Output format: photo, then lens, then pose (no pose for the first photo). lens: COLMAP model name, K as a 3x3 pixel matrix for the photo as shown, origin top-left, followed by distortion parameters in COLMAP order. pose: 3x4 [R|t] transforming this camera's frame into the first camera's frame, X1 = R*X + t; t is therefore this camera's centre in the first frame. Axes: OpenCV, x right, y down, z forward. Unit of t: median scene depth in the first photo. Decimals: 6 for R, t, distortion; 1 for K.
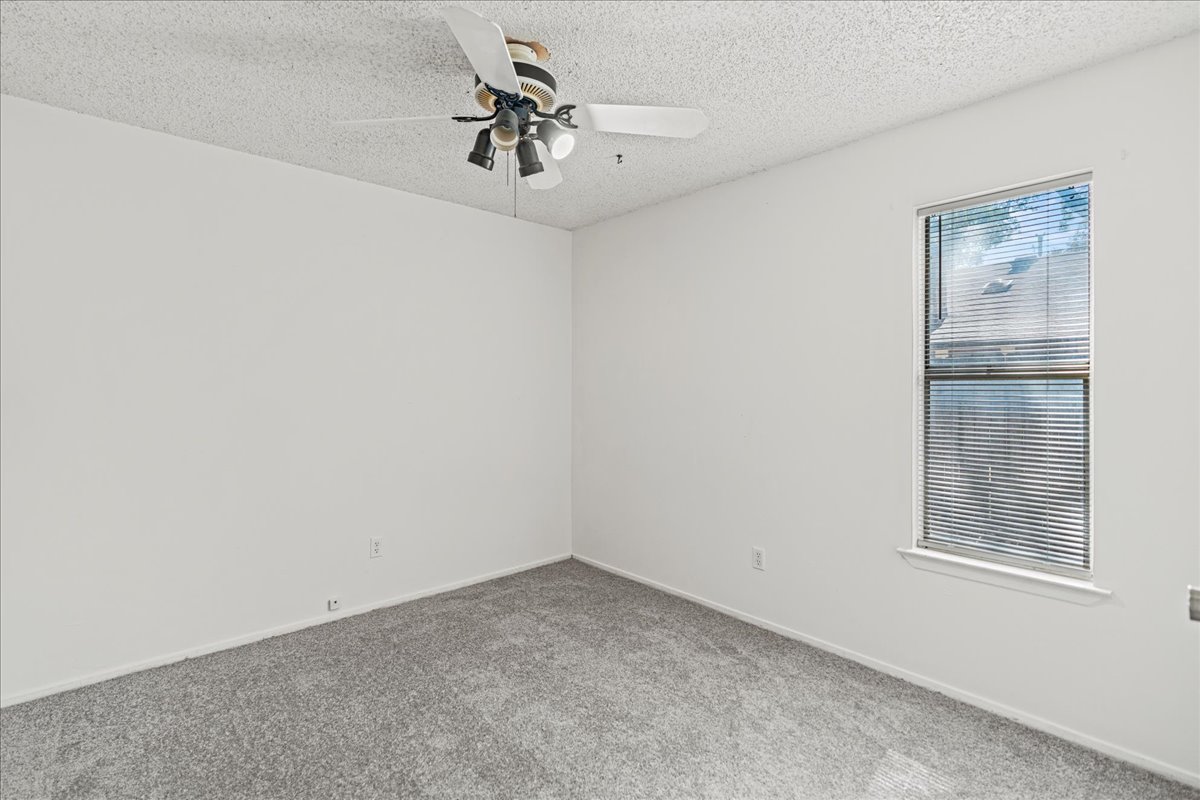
lens RADIAL K [[636.8, 0, 597.9], [0, 636.8, 394.1], [0, 0, 1]] dist [-0.001521, 0.001417]
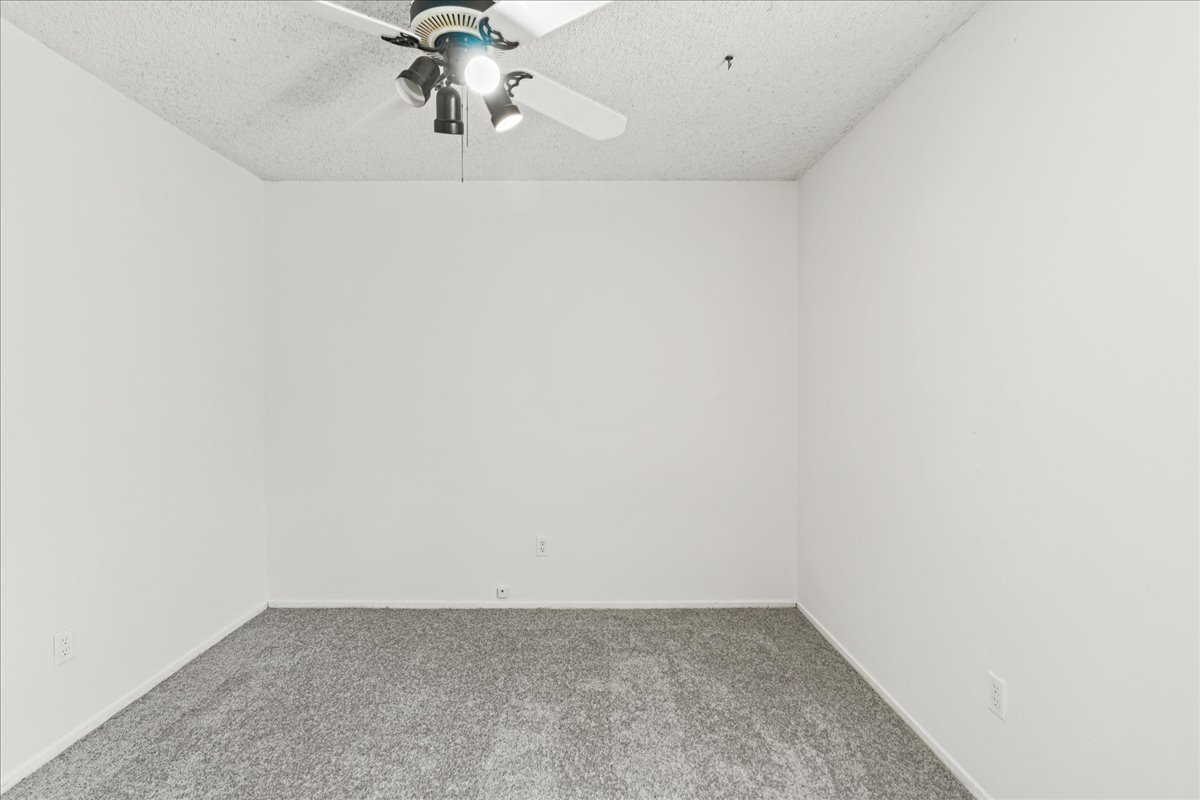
lens RADIAL K [[617.2, 0, 658.1], [0, 617.2, 398.1], [0, 0, 1]] dist [-0.000211, 0.000309]
pose [[0.691161, 0.008894, -0.722646, 0.481787], [-0.005267, 0.999960, 0.007269, 0.000368], [0.722681, -0.001218, 0.691180, 0.469938]]
